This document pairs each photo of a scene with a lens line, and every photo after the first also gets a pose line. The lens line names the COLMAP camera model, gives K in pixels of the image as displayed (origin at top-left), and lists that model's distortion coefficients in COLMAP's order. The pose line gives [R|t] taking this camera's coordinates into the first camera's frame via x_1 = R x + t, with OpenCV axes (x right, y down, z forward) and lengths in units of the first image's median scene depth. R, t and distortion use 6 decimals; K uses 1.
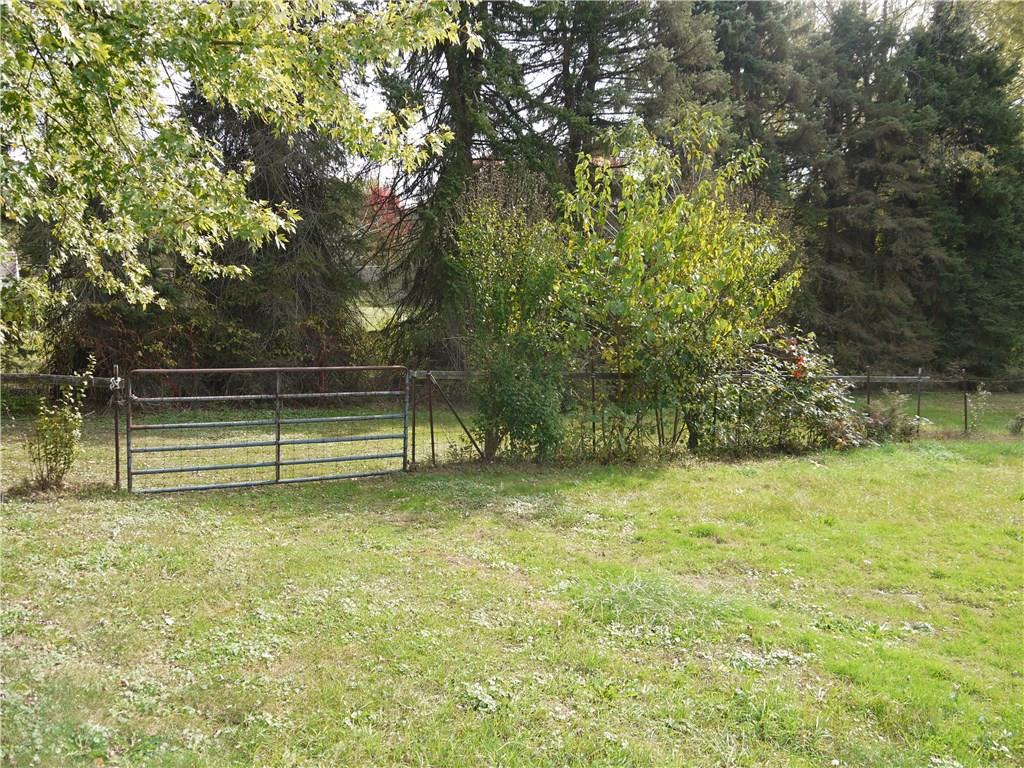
lens RADIAL K [[831.7, 0, 512.0], [0, 831.7, 384.0], [0, 0, 1]] dist [-0.031584, 0.016255]
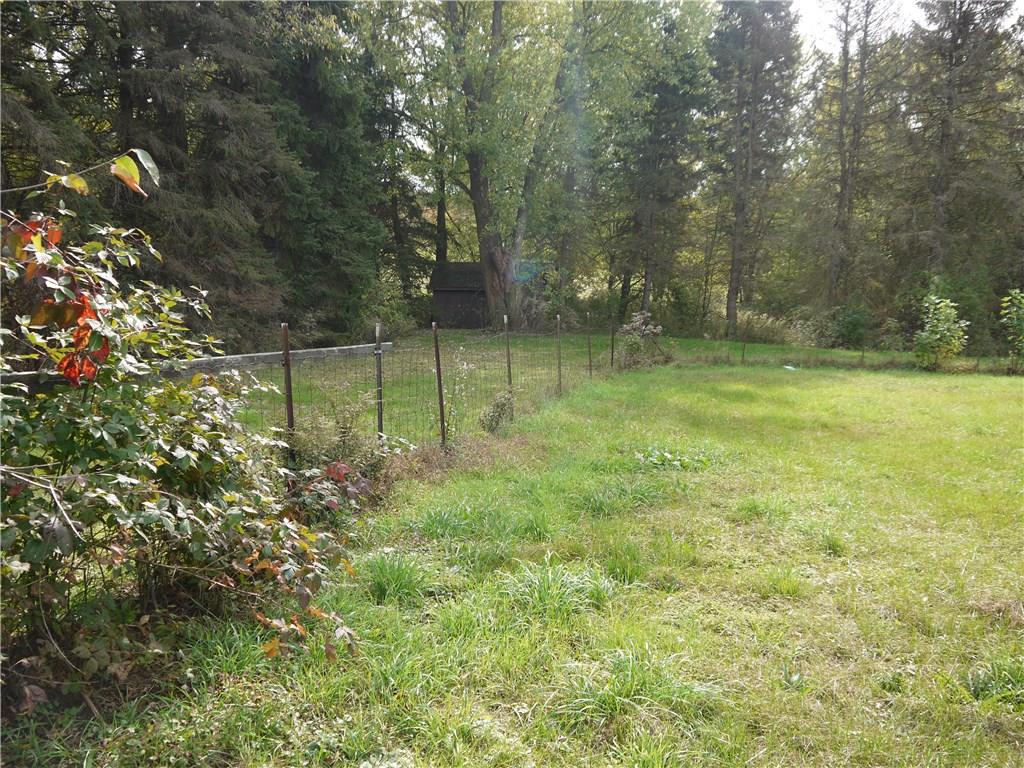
lens RADIAL K [[831.7, 0, 512.0], [0, 831.7, 384.0], [0, 0, 1]] dist [-0.031584, 0.016255]
pose [[0.695683, -0.089044, 0.712808, 0.124591], [0.053064, 0.995947, 0.072624, -0.008463], [-0.716386, -0.012699, 0.697589, 0.353404]]
